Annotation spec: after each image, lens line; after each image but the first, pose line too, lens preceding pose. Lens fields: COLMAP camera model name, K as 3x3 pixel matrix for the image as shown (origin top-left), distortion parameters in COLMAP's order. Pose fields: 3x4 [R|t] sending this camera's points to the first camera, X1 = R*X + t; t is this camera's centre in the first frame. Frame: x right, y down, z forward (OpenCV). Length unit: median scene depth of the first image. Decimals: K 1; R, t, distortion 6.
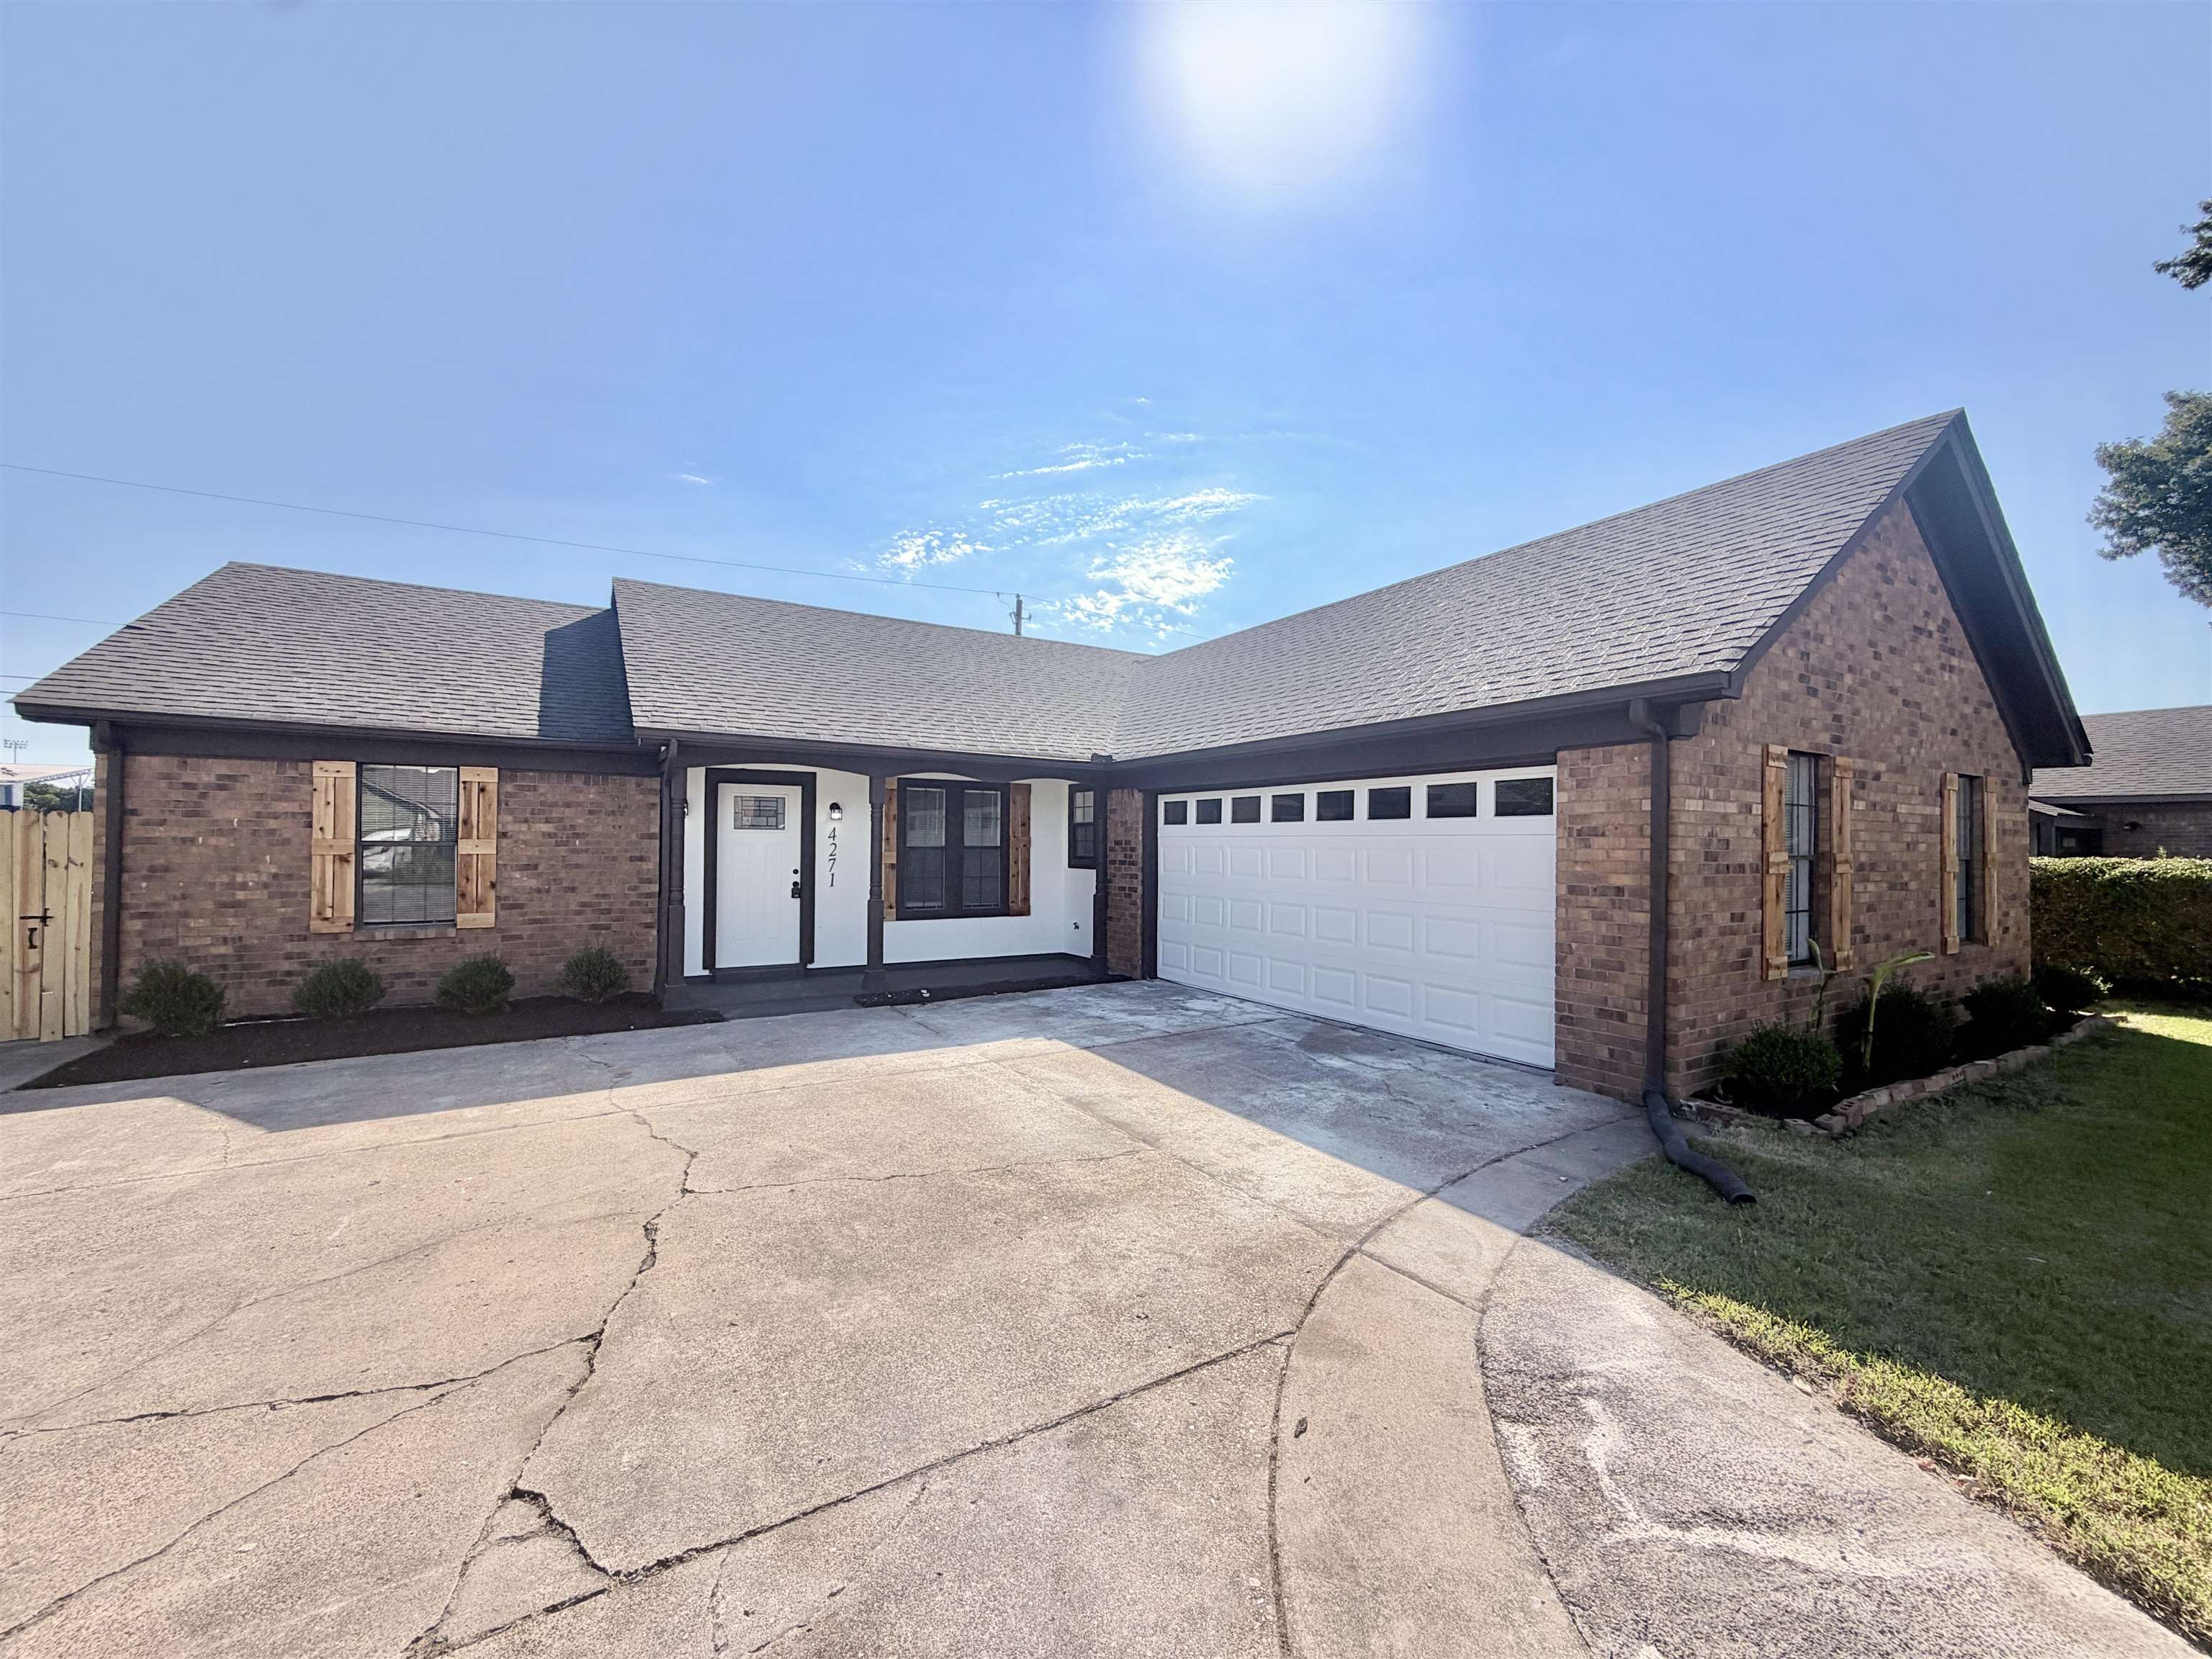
lens RADIAL K [[882.0, 0, 1100.3], [0, 882.0, 828.3], [0, 0, 1]] dist [-0.000466, 0.001158]
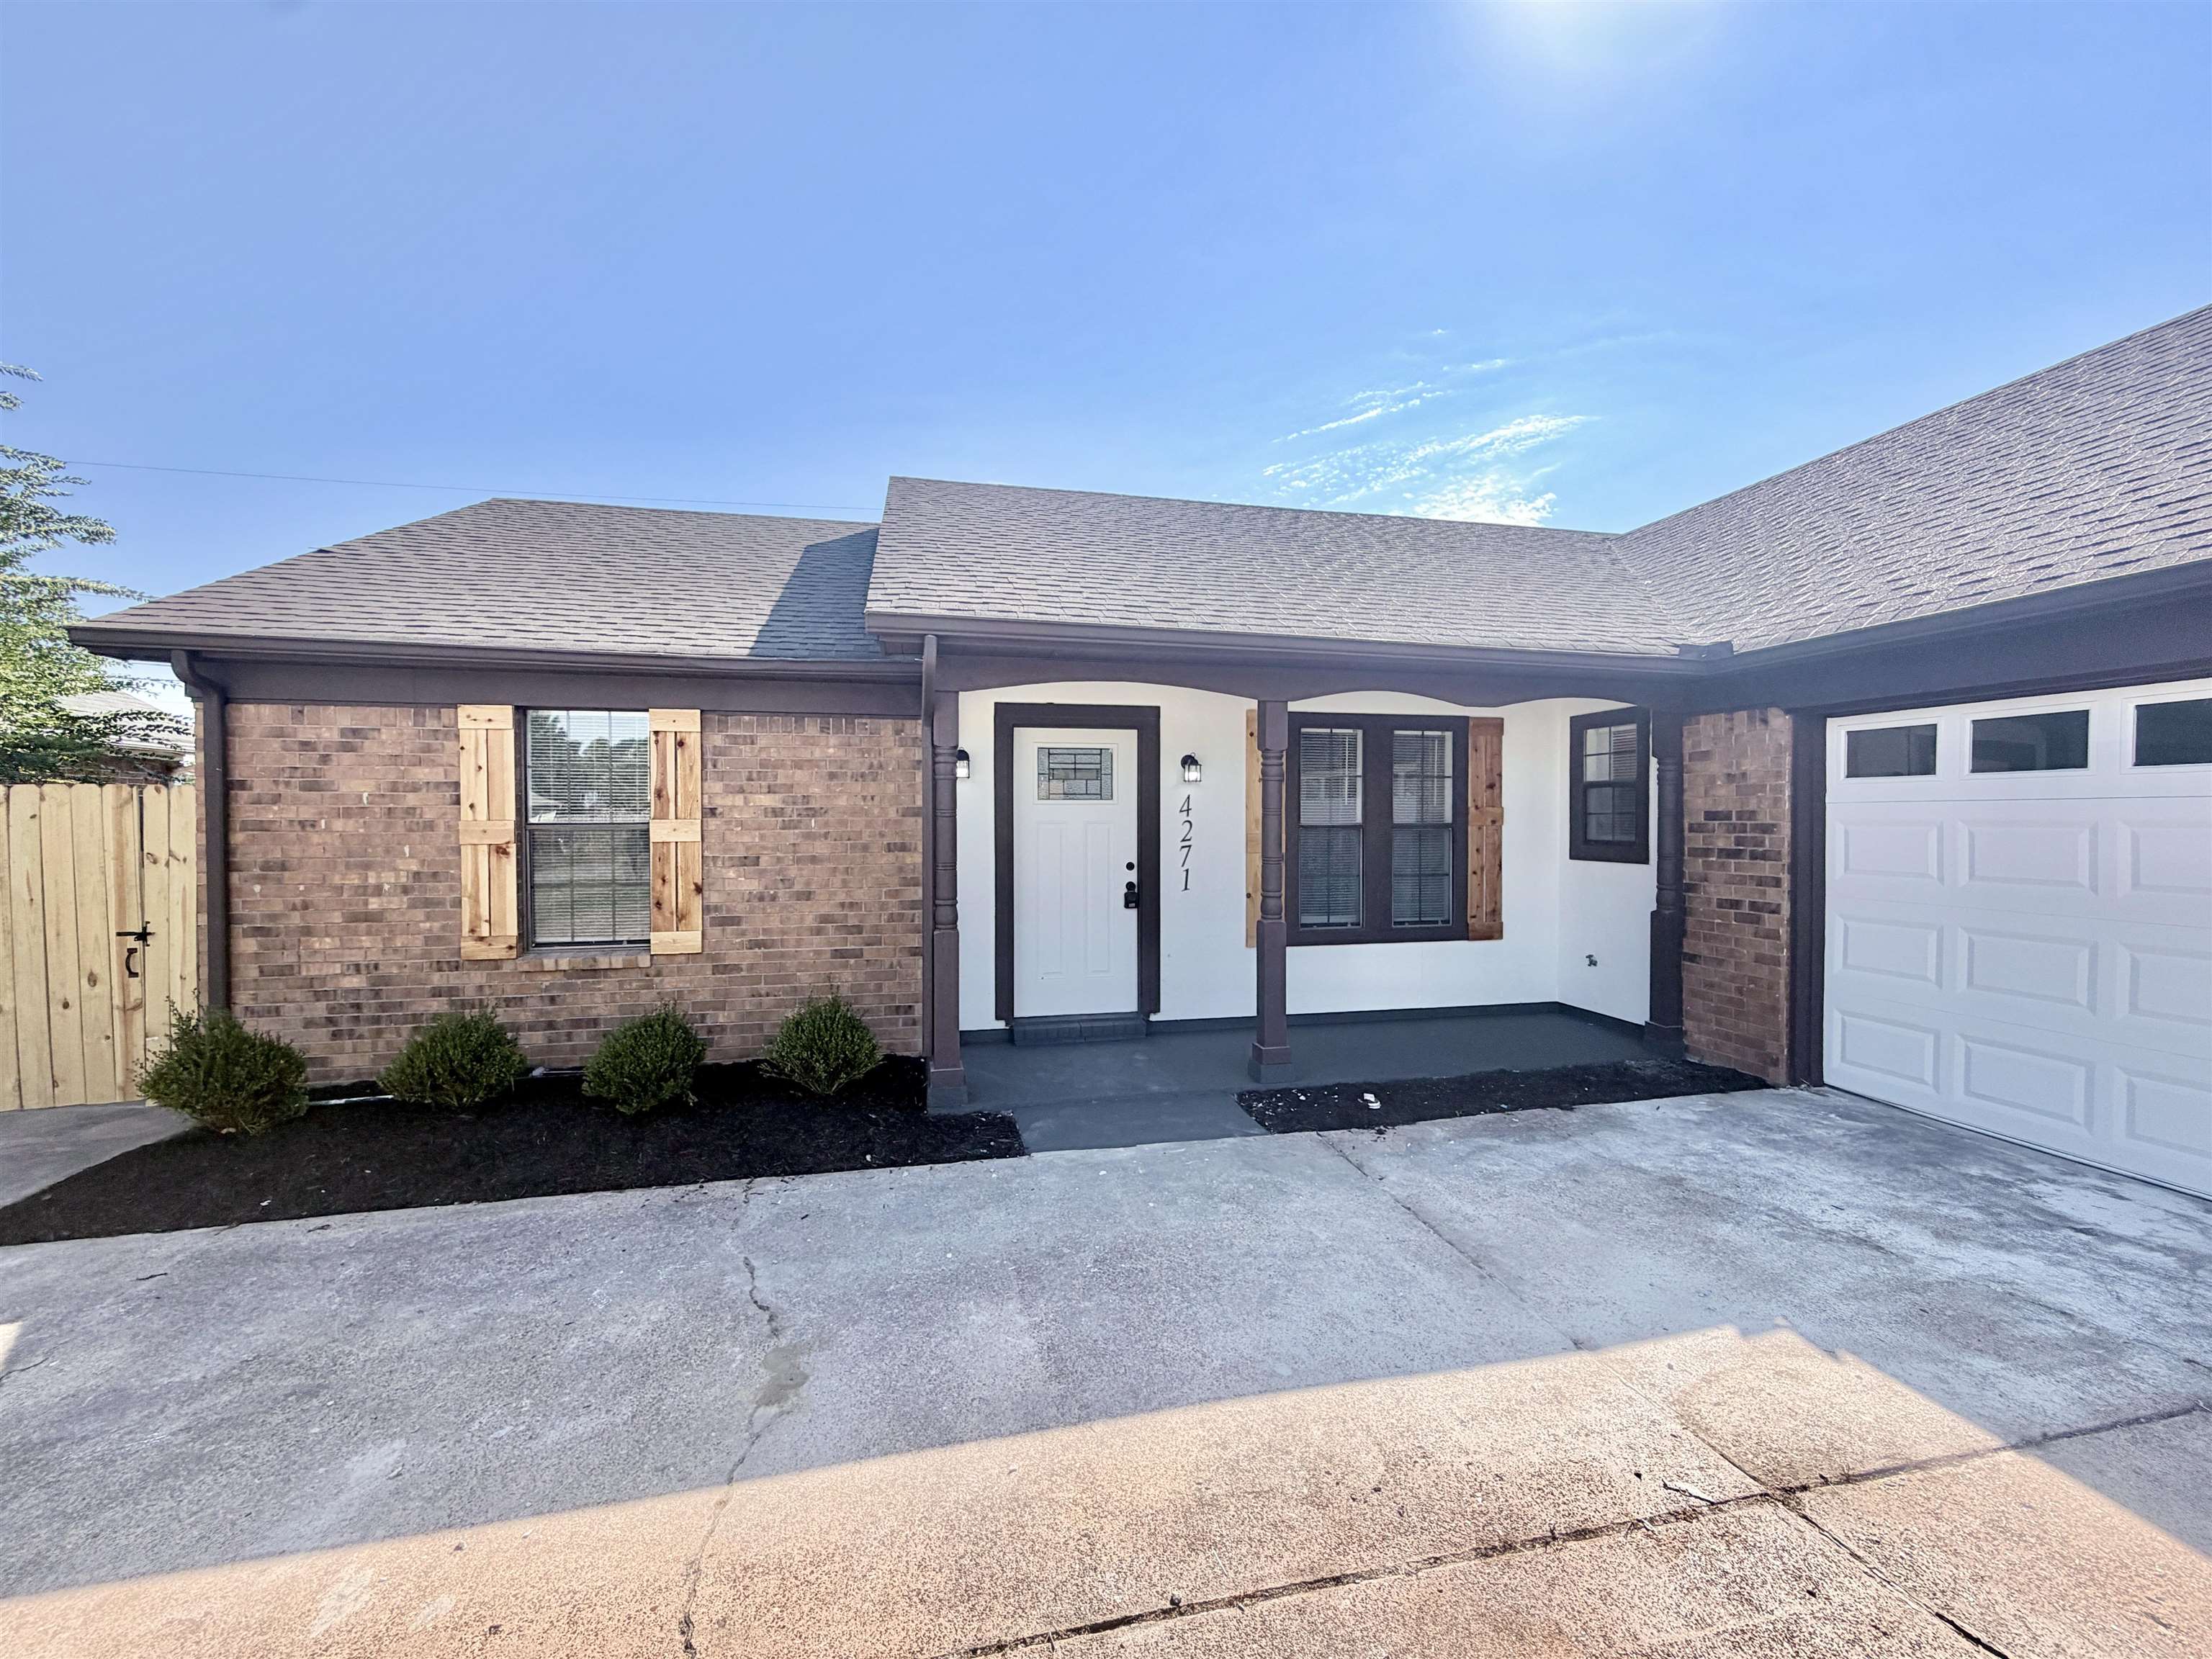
lens RADIAL K [[882.0, 0, 1111.3], [0, 882.0, 824.9], [0, 0, 1]] dist [-0.000466, 0.001158]
pose [[0.951490, -0.004708, -0.307645, -0.180520], [0.013748, 0.999535, 0.027221, 0.003135], [0.307374, -0.030130, 0.951112, 0.439282]]
